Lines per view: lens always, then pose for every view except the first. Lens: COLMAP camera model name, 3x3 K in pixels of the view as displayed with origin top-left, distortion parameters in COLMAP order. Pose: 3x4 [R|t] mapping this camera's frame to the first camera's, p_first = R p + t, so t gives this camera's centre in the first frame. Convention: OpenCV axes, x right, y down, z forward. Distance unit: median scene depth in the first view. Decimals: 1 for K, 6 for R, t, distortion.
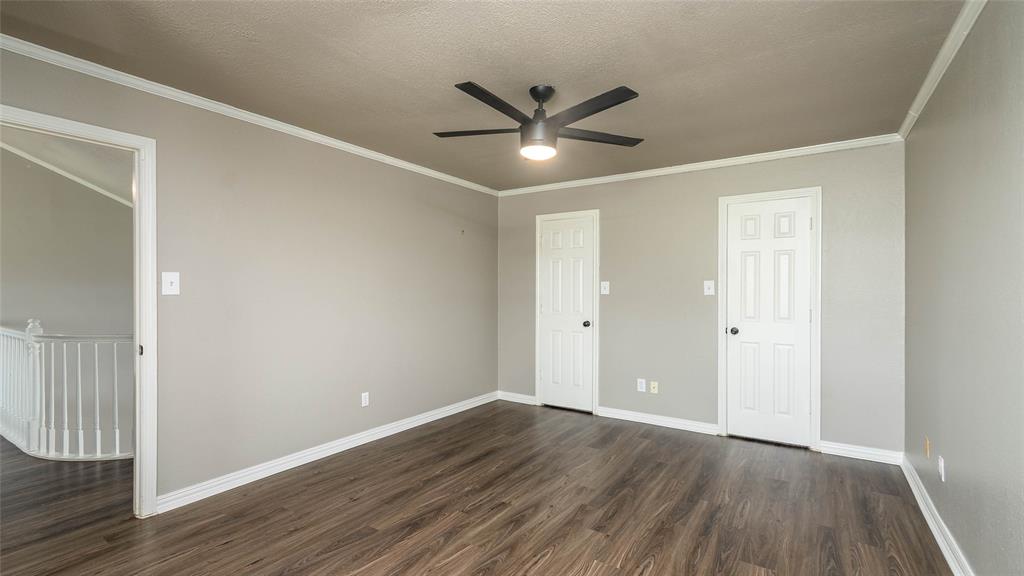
lens RADIAL K [[468.0, 0, 488.8], [0, 468.0, 276.4], [0, 0, 1]] dist [0.004773, 0.002574]
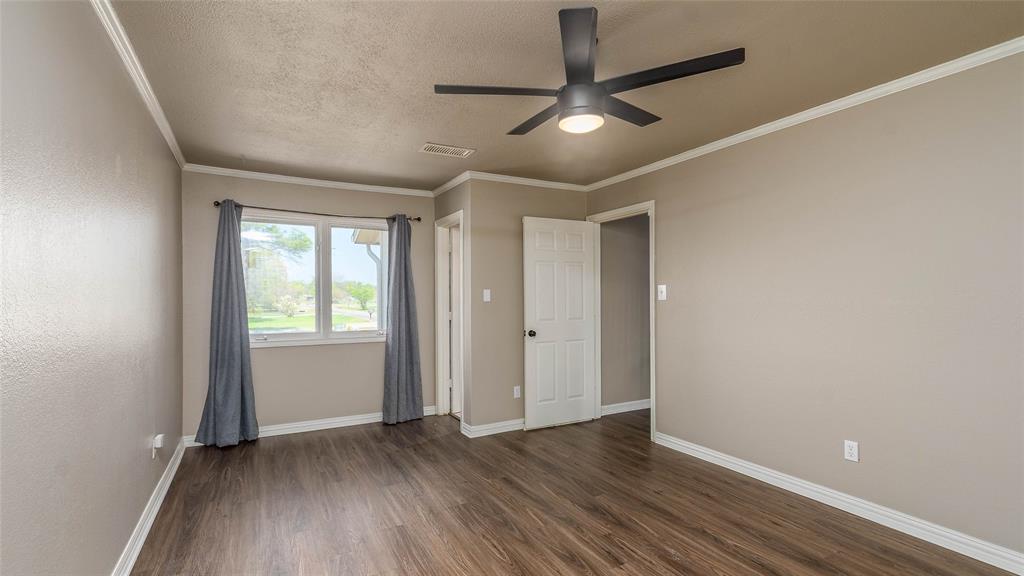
lens RADIAL K [[468.0, 0, 513.7], [0, 468.0, 293.3], [0, 0, 1]] dist [0.004773, 0.002574]
pose [[-0.449008, -0.011872, -0.893449, 0.747716], [0.032317, 0.999042, -0.029516, 0.038594], [0.892943, -0.042126, -0.448194, 1.093712]]
